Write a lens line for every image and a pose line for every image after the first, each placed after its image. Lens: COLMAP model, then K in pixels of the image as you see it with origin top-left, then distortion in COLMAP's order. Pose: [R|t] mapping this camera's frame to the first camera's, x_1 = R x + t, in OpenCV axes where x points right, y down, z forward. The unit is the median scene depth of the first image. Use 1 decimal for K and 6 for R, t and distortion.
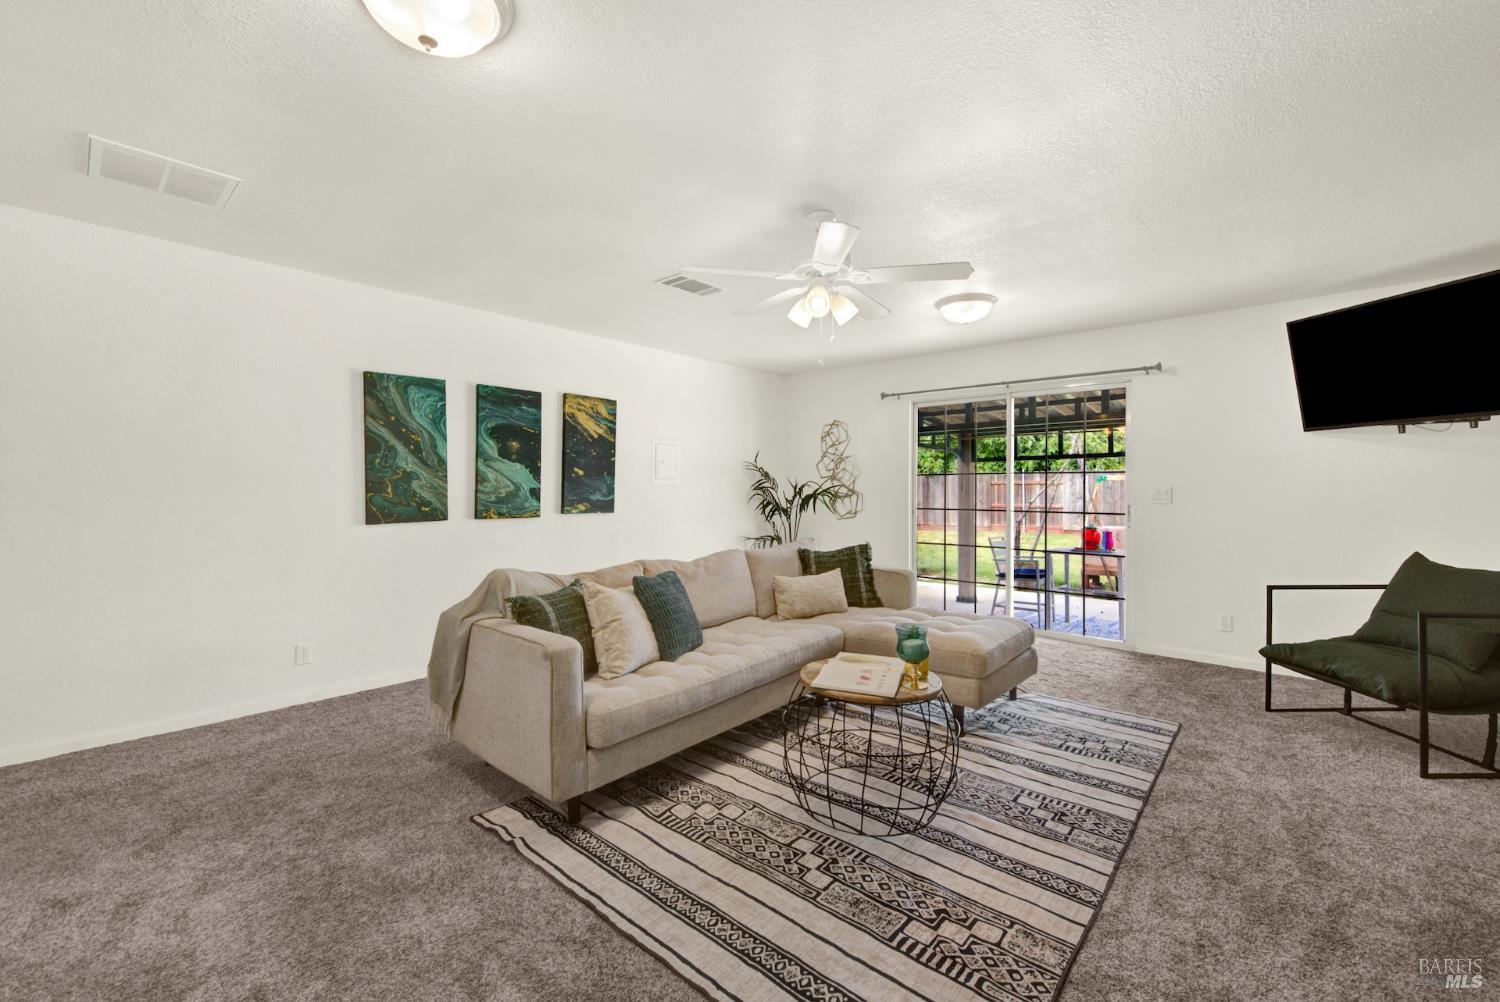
lens RADIAL K [[609.8, 0, 755.4], [0, 609.8, 501.4], [0, 0, 1]] dist [0.002069, -0.001051]
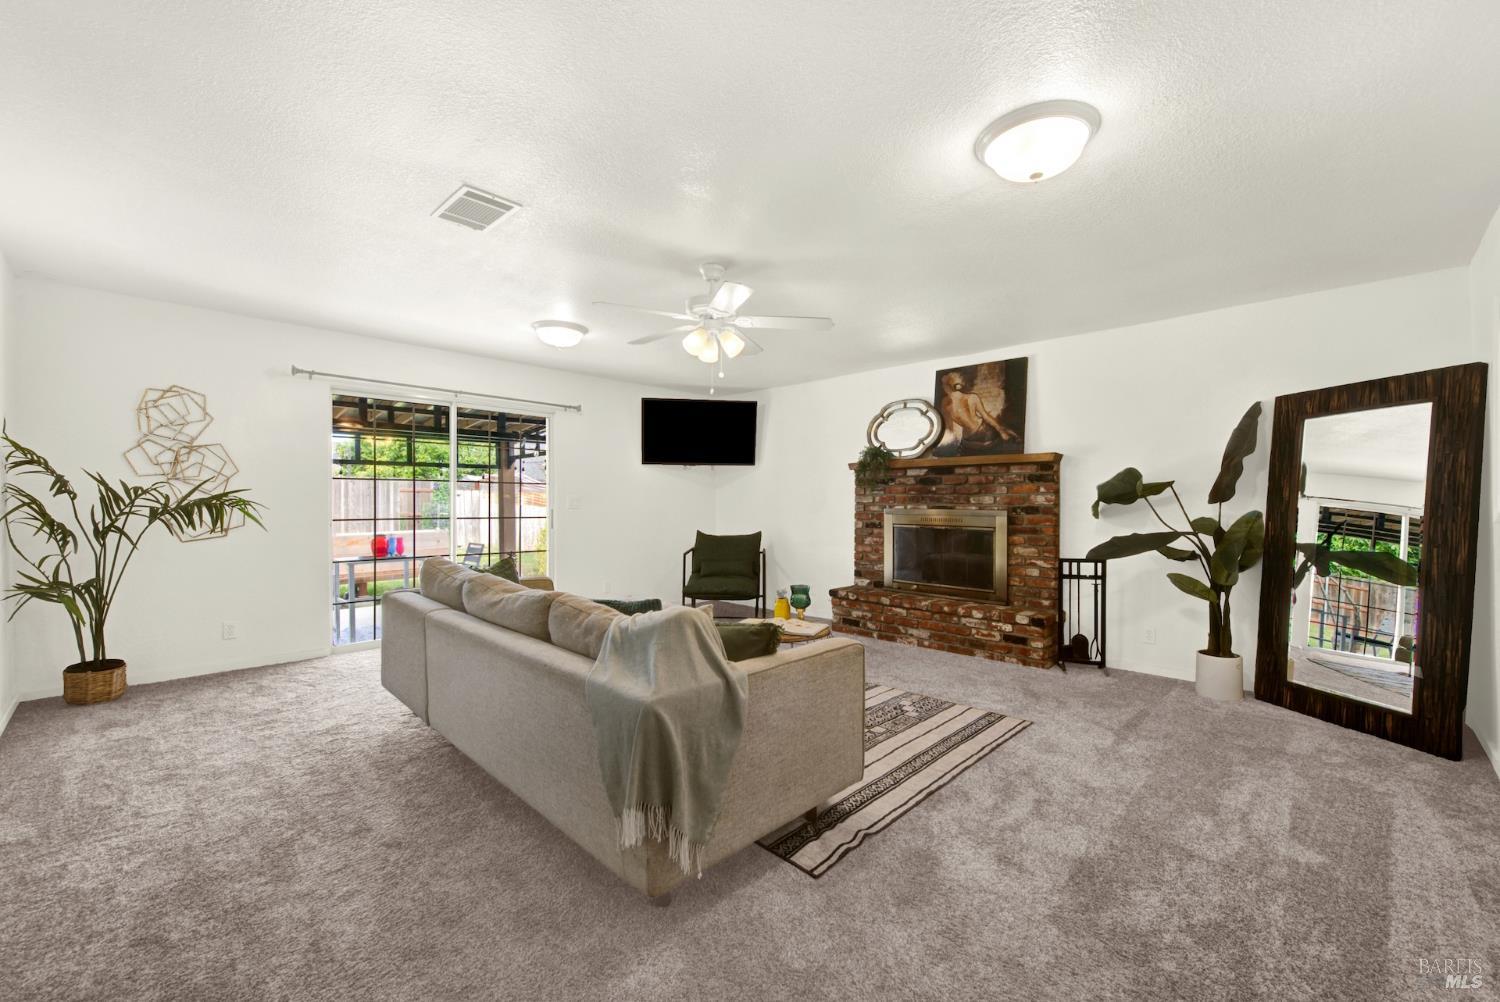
lens RADIAL K [[609.8, 0, 755.4], [0, 609.8, 501.4], [0, 0, 1]] dist [0.002069, -0.001051]
pose [[0.056254, -0.001668, 0.998415, -0.692397], [0.013467, 0.999909, 0.000912, -0.006909], [-0.998326, 0.013395, 0.056271, 0.536824]]
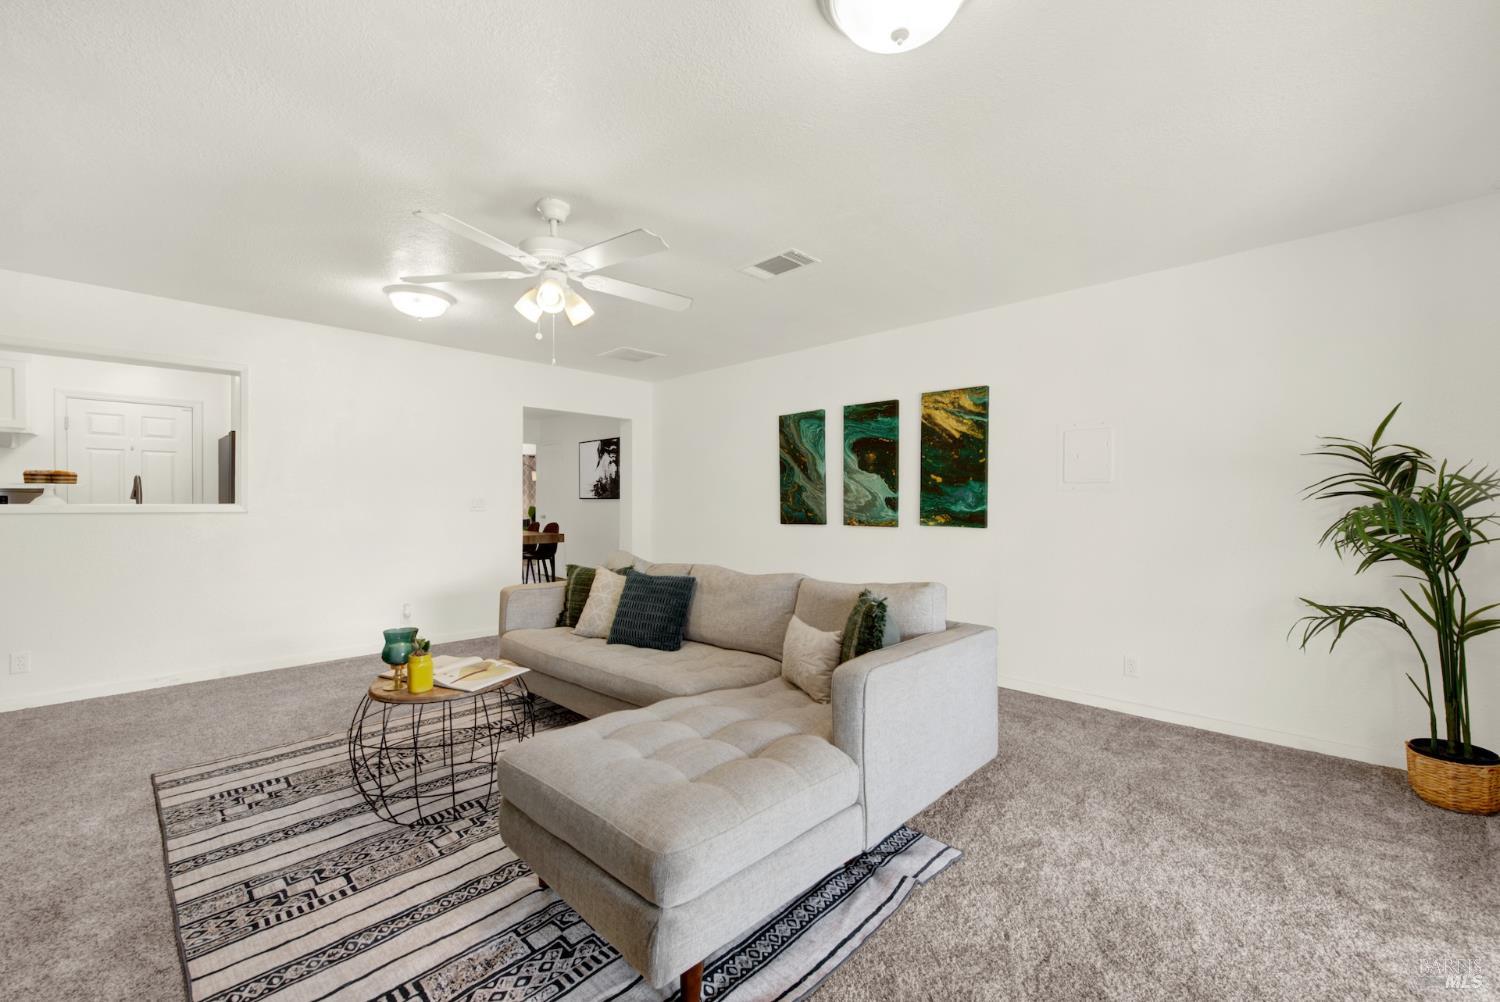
lens RADIAL K [[609.8, 0, 755.4], [0, 609.8, 501.4], [0, 0, 1]] dist [0.002069, -0.001051]
pose [[-0.041219, 0.000054, -0.999150, 0.668312], [-0.020047, 0.999799, 0.000881, -0.012846], [0.998949, 0.020066, -0.041210, 0.861421]]
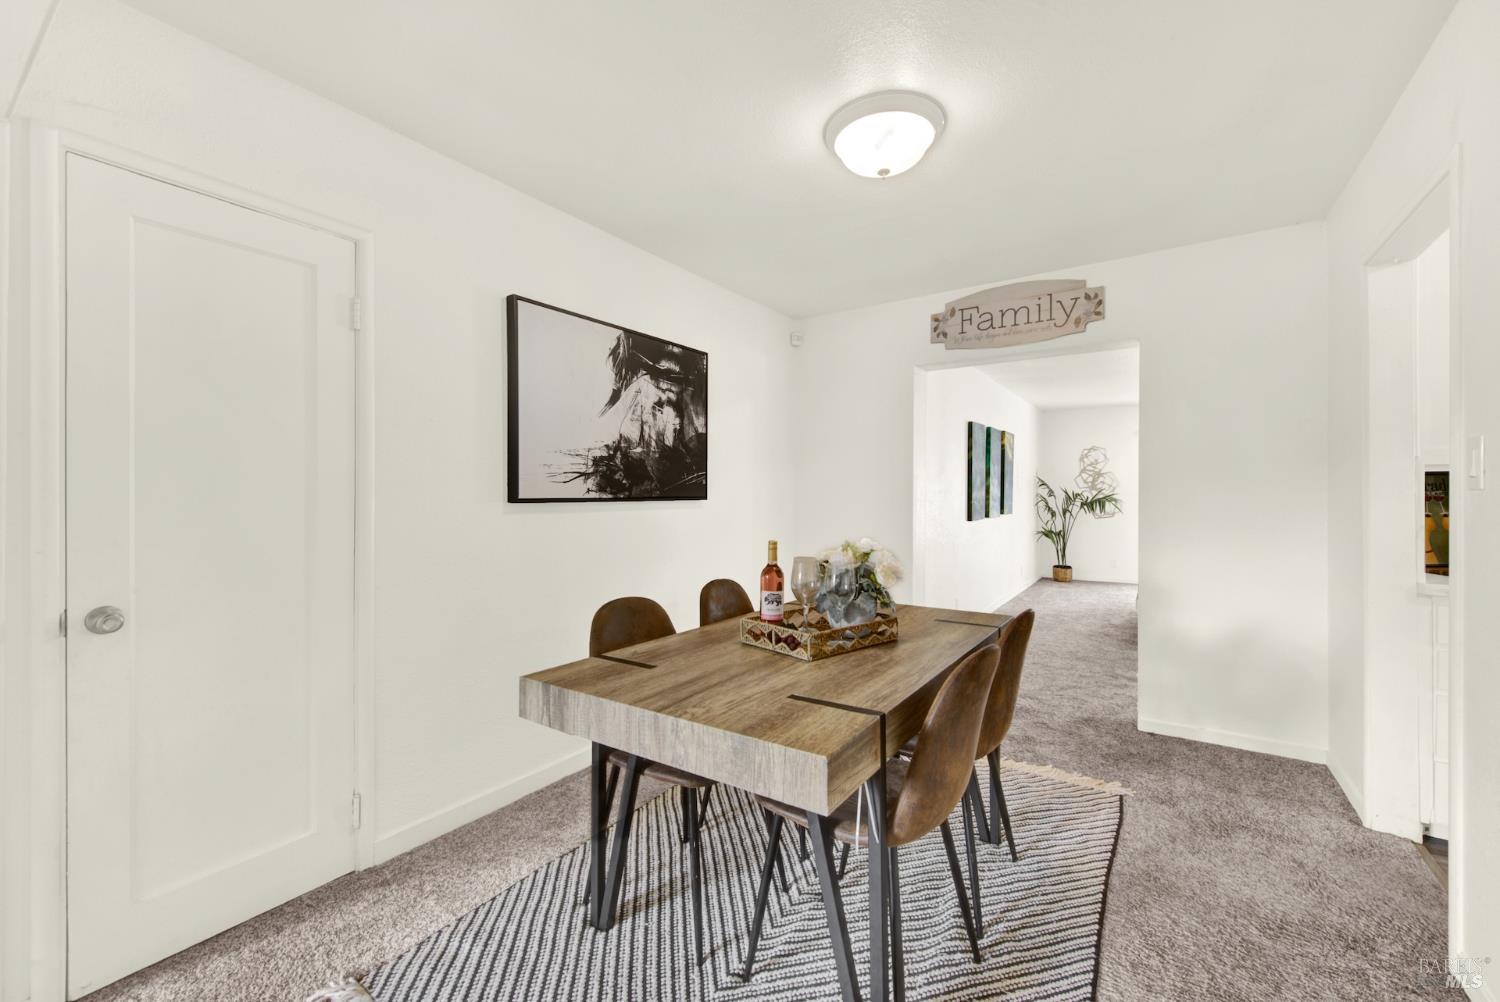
lens RADIAL K [[608.6, 0, 761.0], [0, 608.6, 496.5], [0, 0, 1]] dist [0.001434, -0.000301]
pose [[0.990714, 0.006877, 0.135790, -1.181781], [-0.006293, 0.999969, -0.004732, -0.011570], [-0.135818, 0.003833, 0.990726, -0.385954]]
